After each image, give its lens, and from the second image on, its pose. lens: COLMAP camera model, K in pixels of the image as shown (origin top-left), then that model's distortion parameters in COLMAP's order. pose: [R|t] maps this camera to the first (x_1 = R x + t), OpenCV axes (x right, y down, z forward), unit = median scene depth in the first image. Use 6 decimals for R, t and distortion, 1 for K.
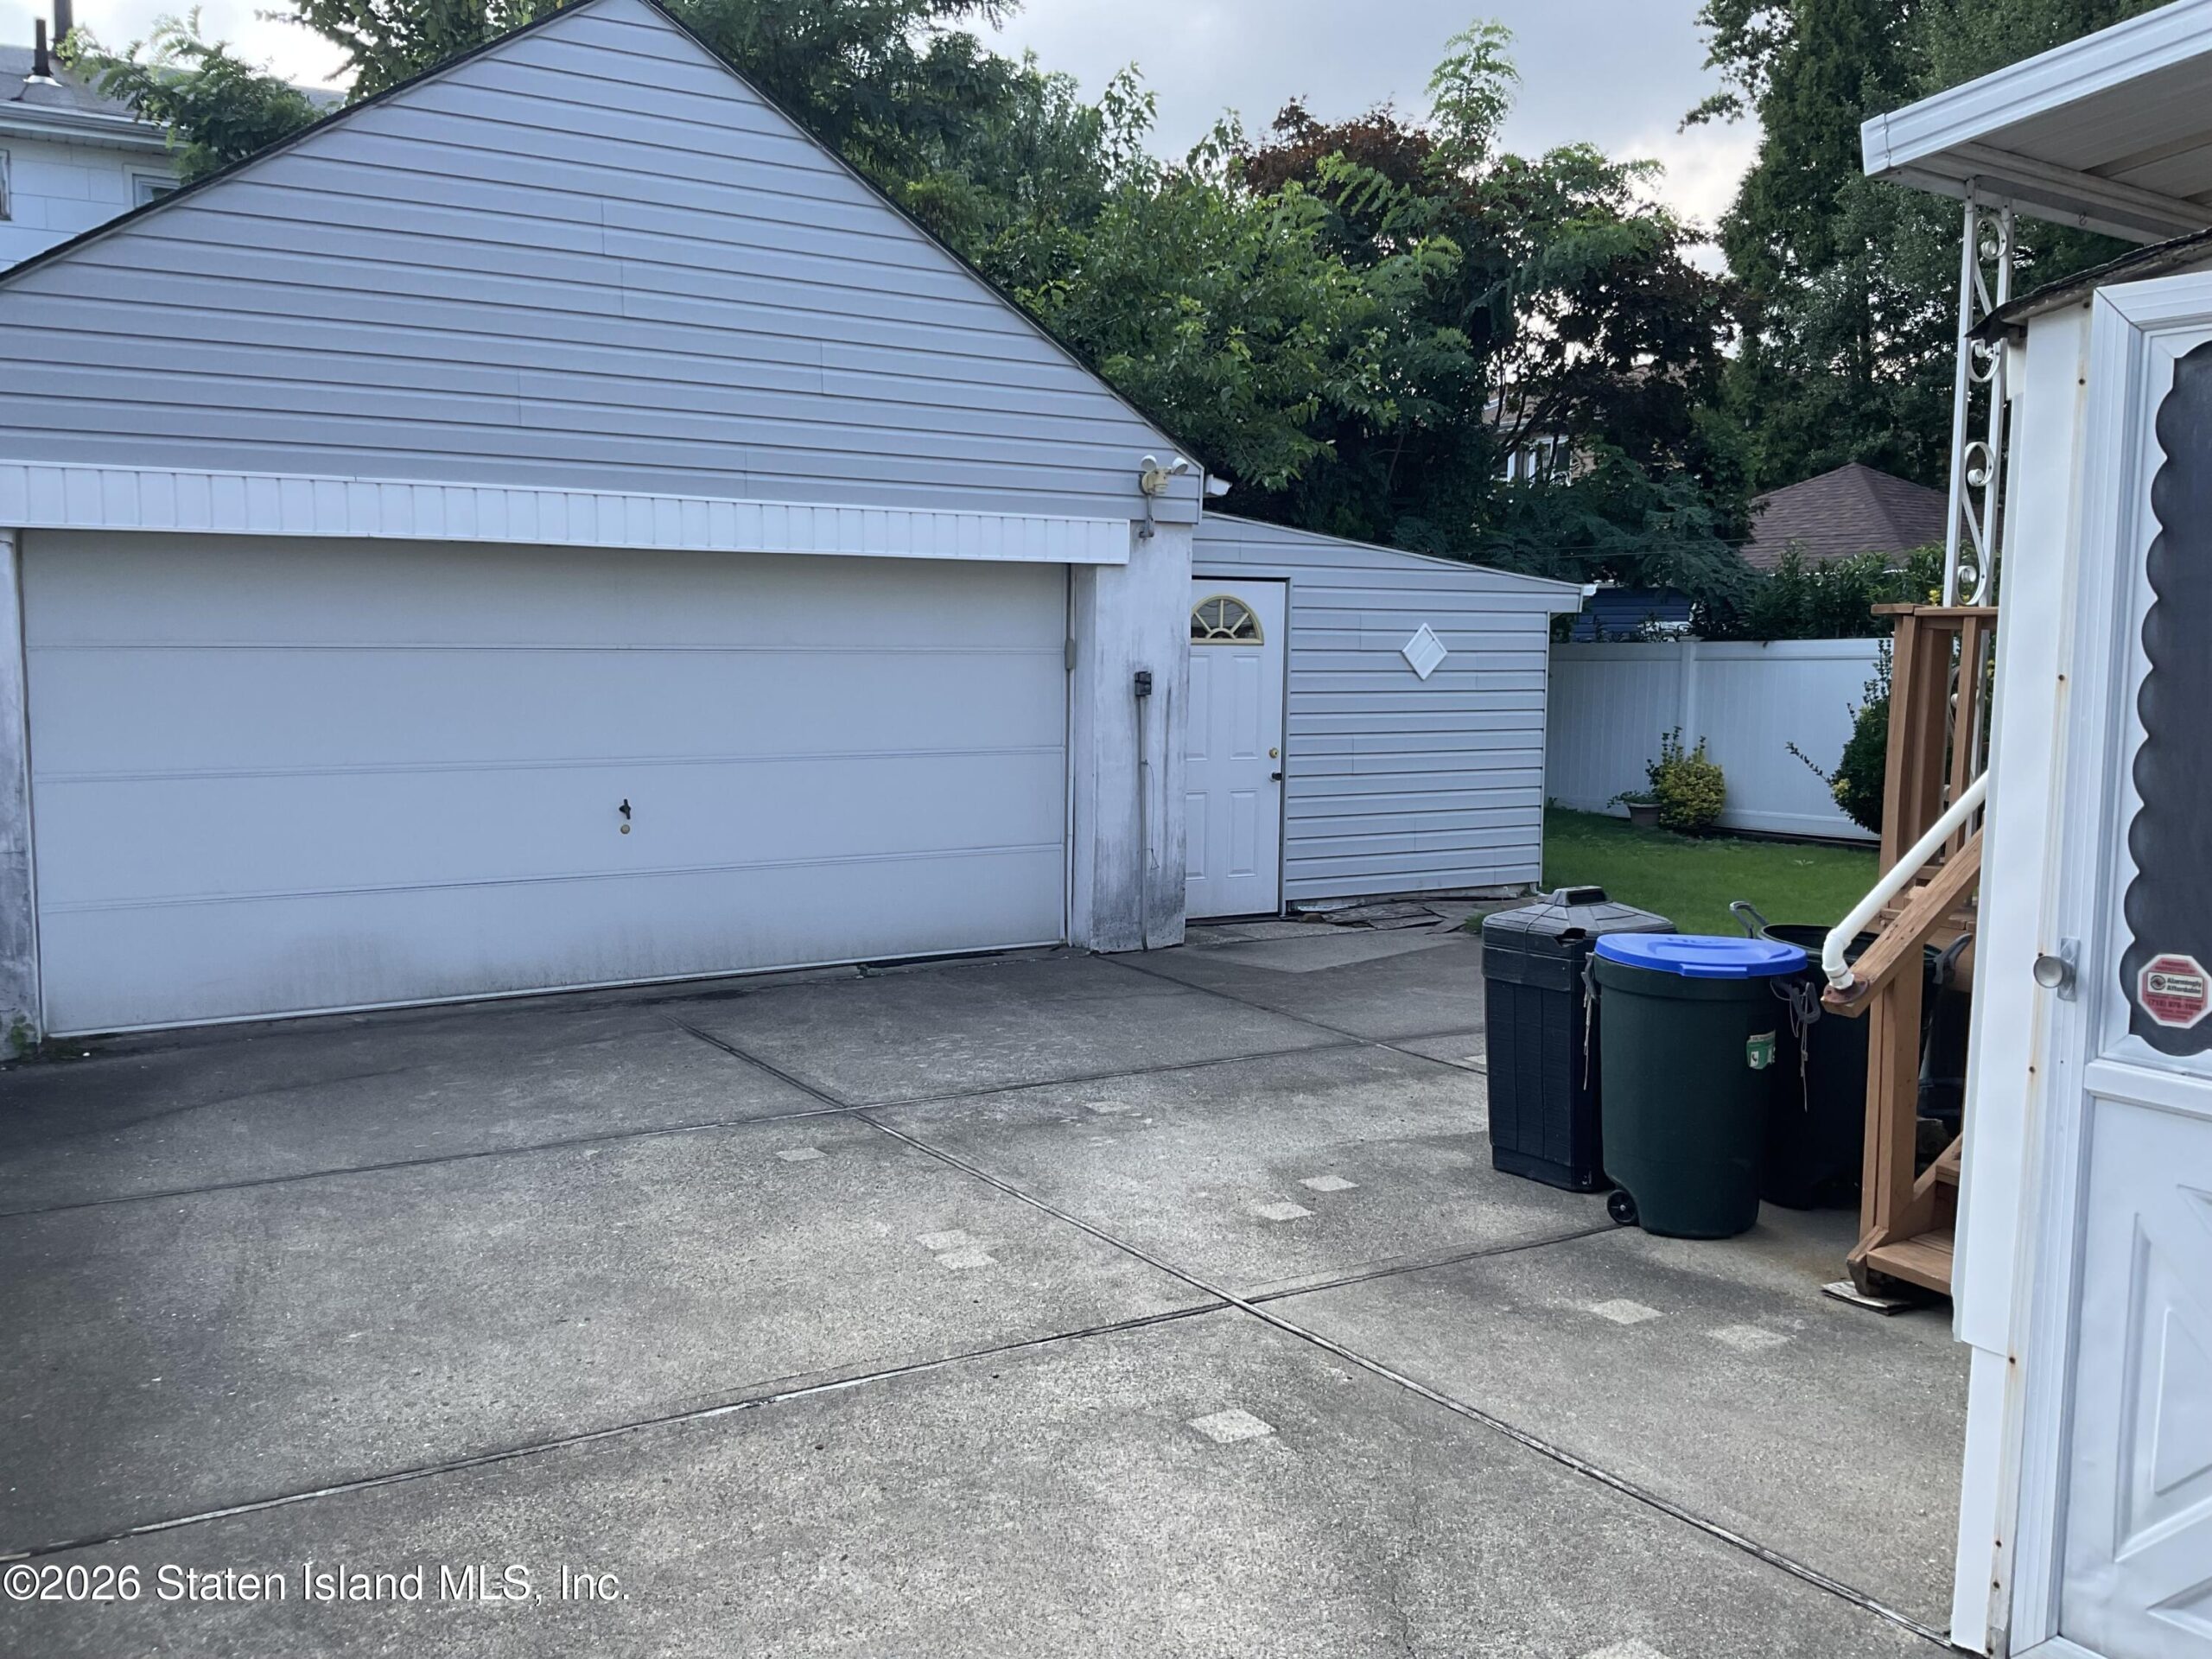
lens RADIAL K [[1822.0, 0, 1097.9], [0, 1822.0, 822.5], [0, 0, 1]] dist [0.101284, -0.206411]
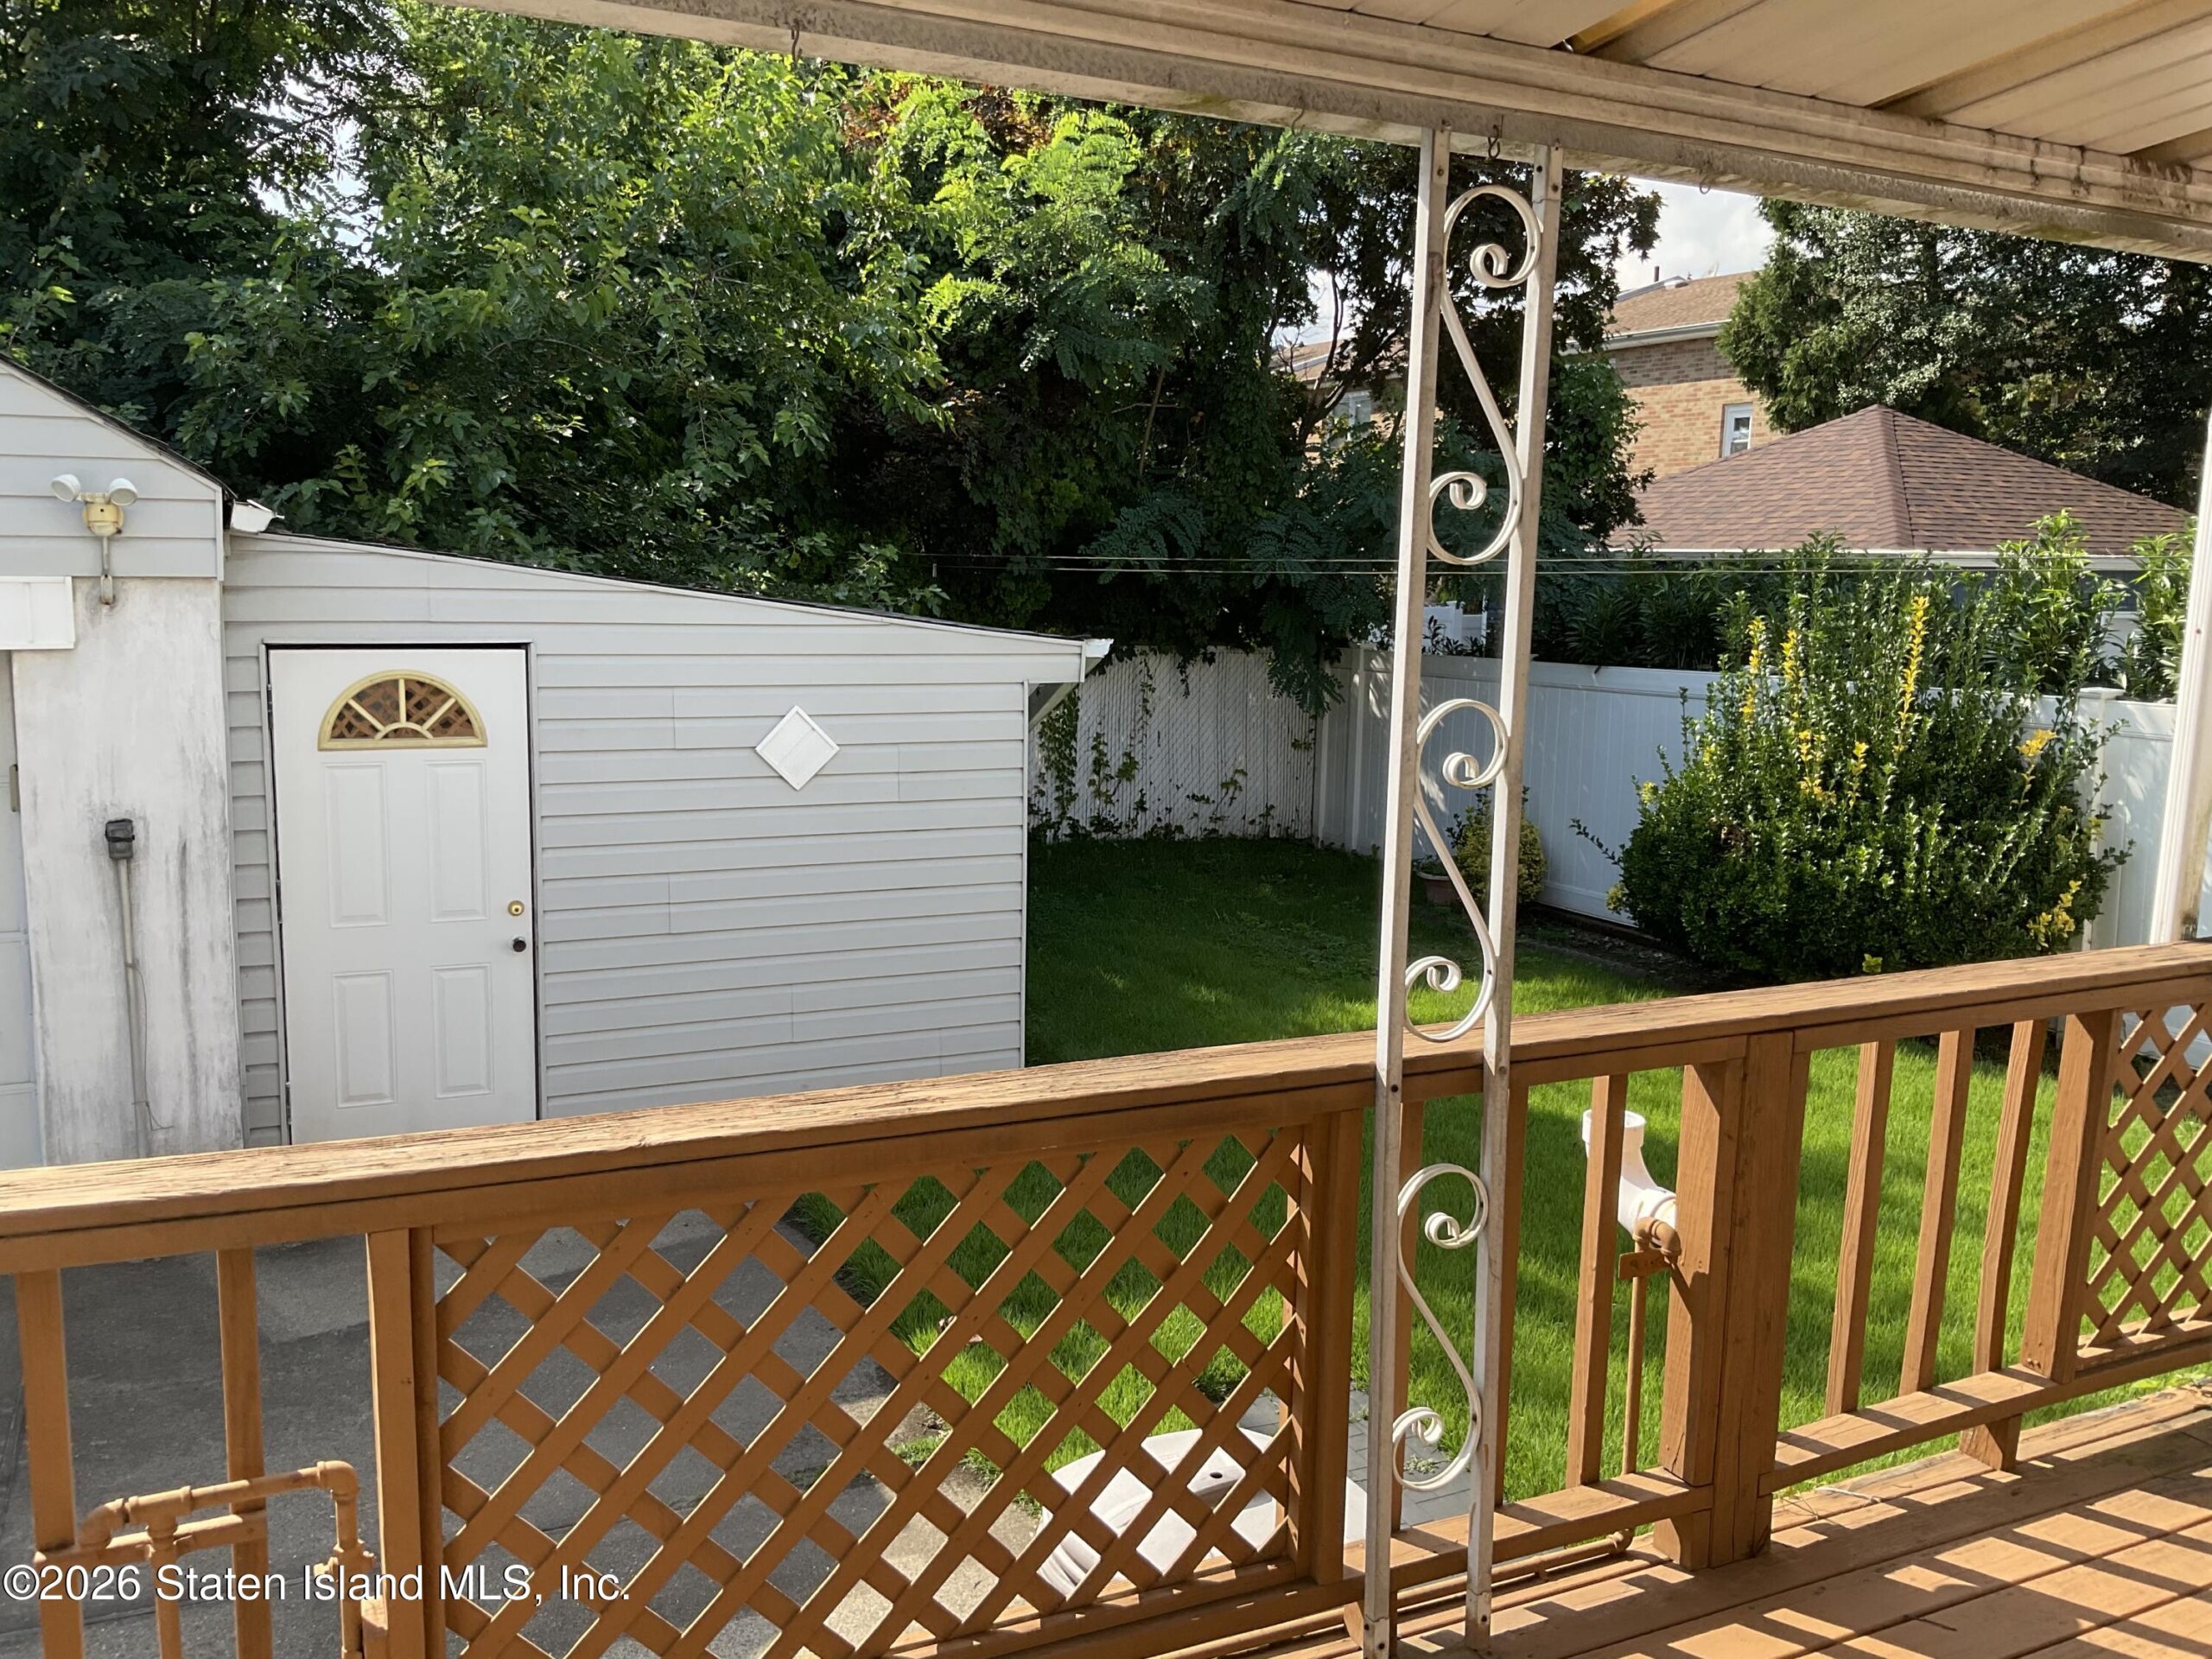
lens RADIAL K [[1837.3, 0, 1102.5], [0, 1837.3, 813.9], [0, 0, 1]] dist [0.079344, -0.148979]
pose [[0.995366, 0.022597, -0.093466, 0.367953], [-0.018780, 0.998961, 0.041519, -0.103842], [0.094307, -0.039571, 0.994756, 0.360915]]
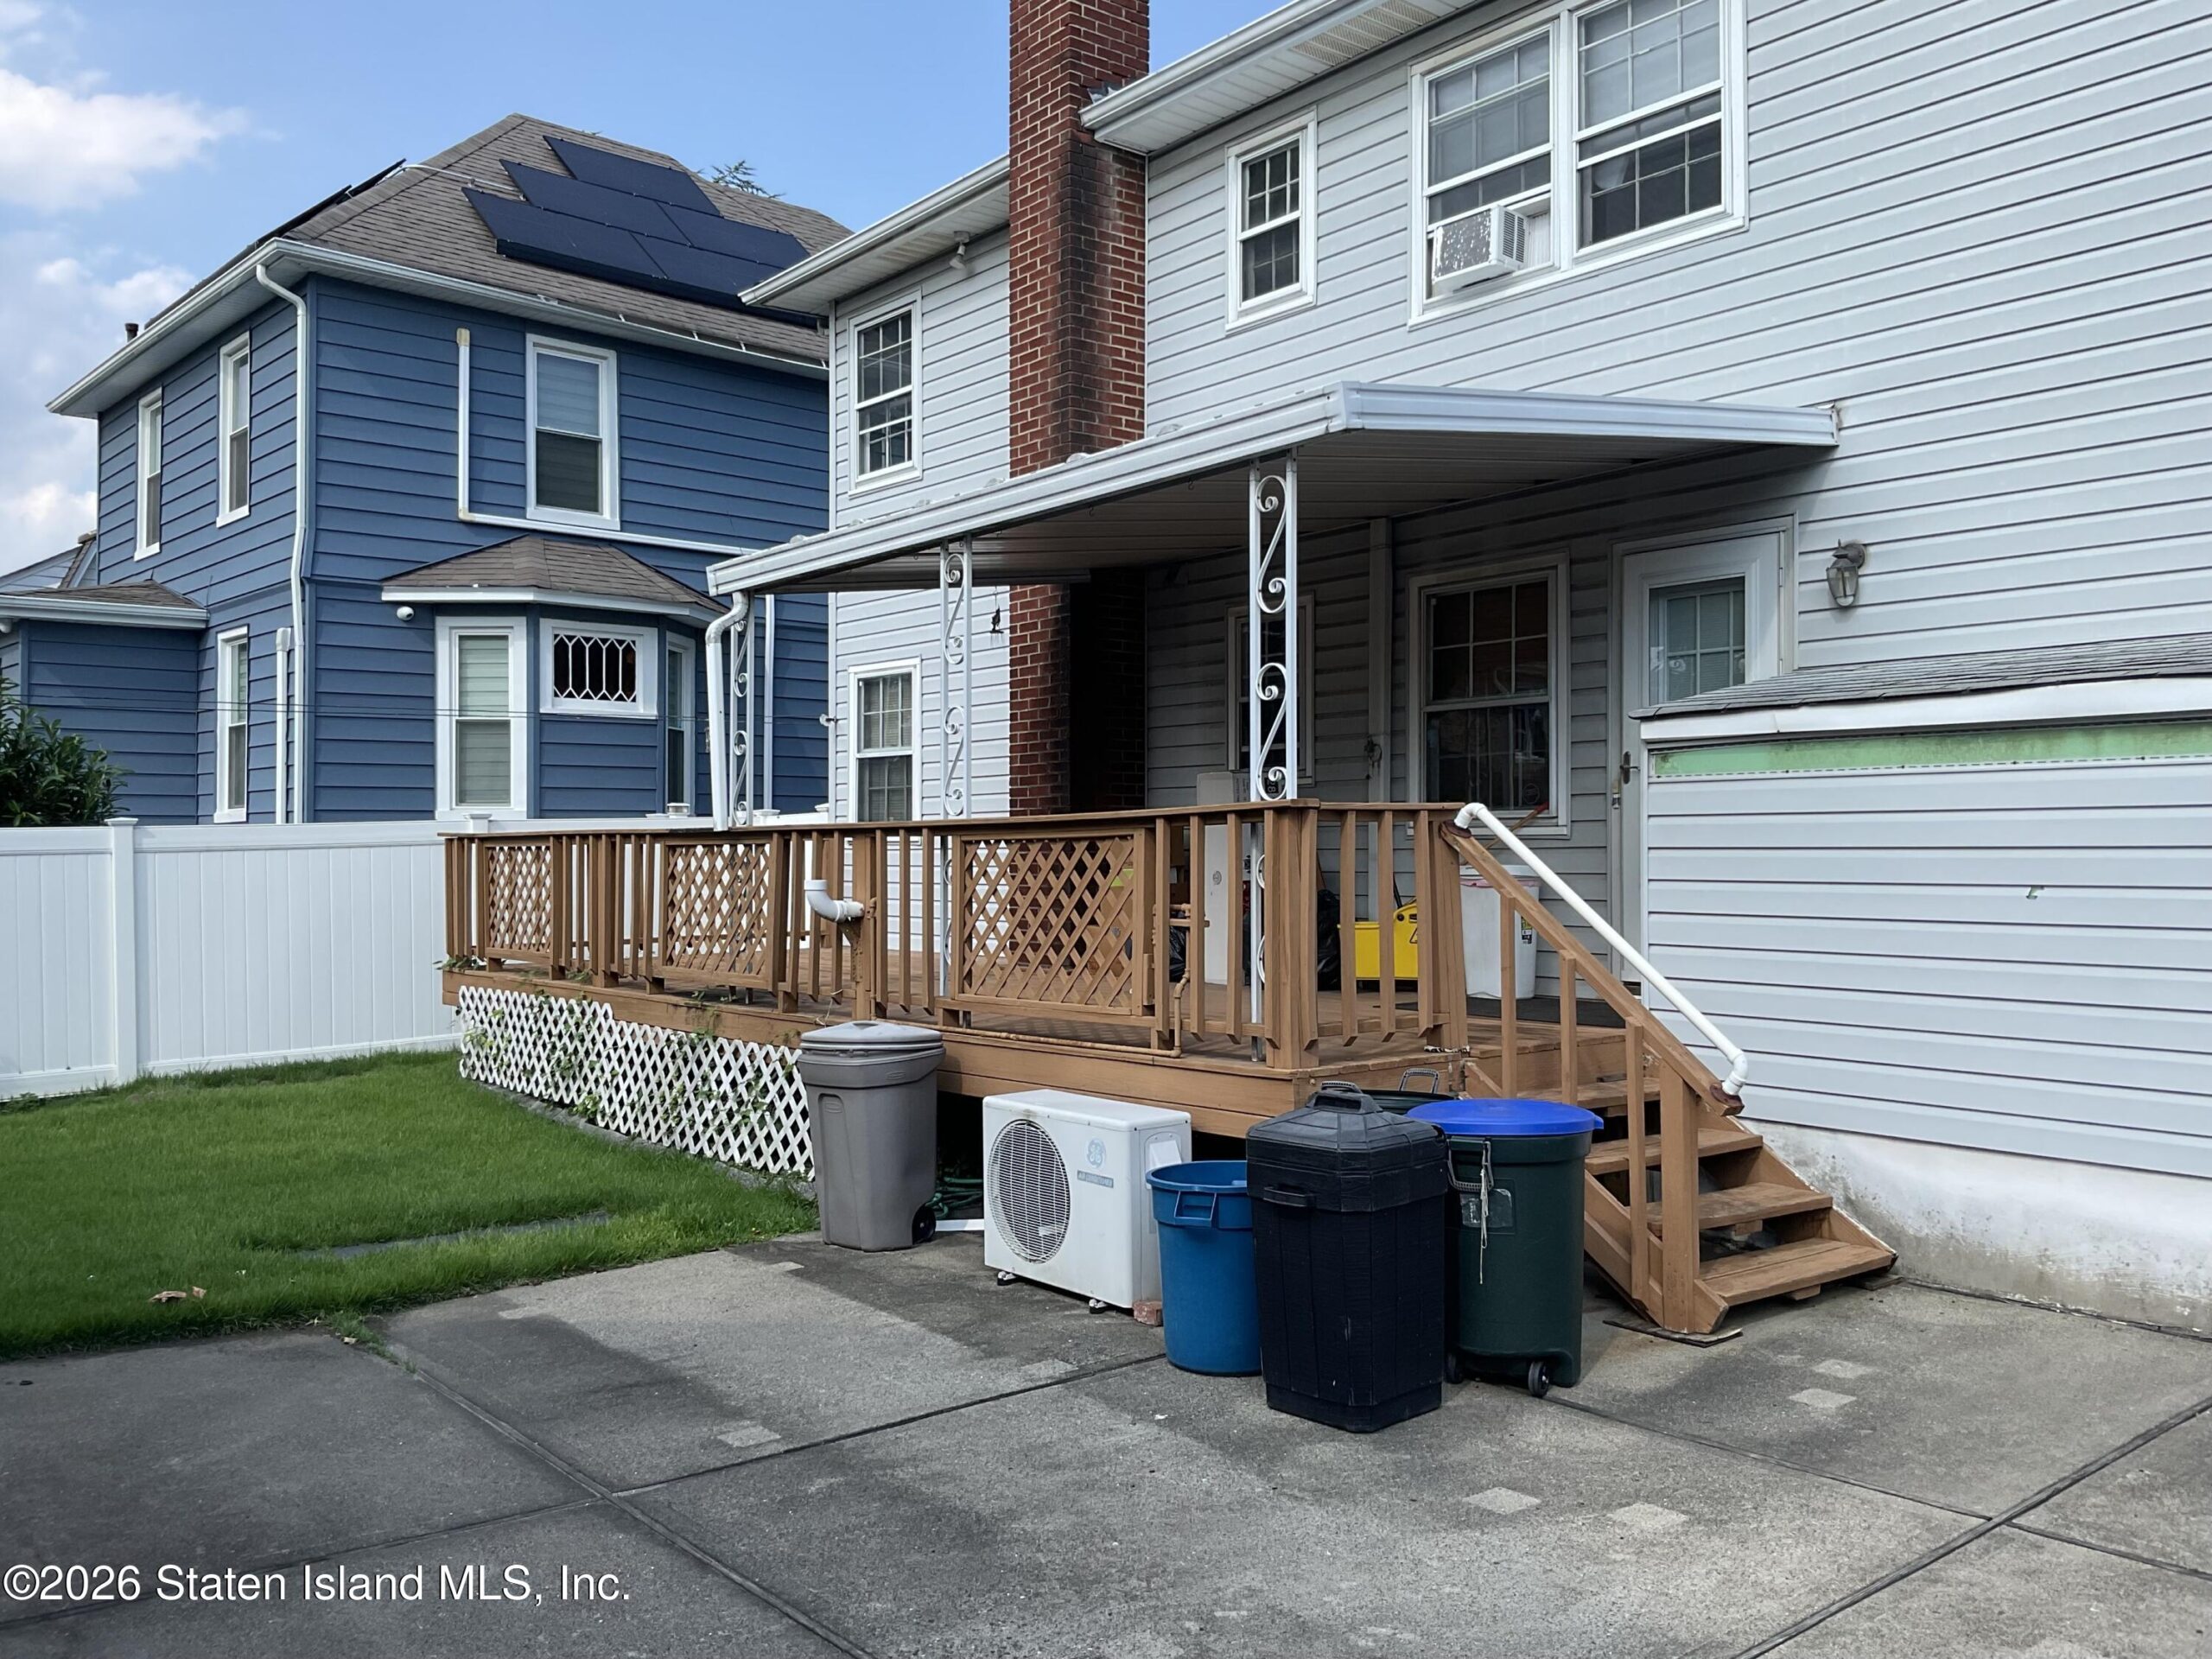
lens RADIAL K [[1822.0, 0, 1097.9], [0, 1822.0, 822.5], [0, 0, 1]] dist [0.101284, -0.206411]
pose [[-0.117203, 0.006664, 0.993086, -0.333445], [0.103099, 0.994656, 0.005493, -0.061148], [-0.987742, 0.103030, -0.117264, 0.629571]]
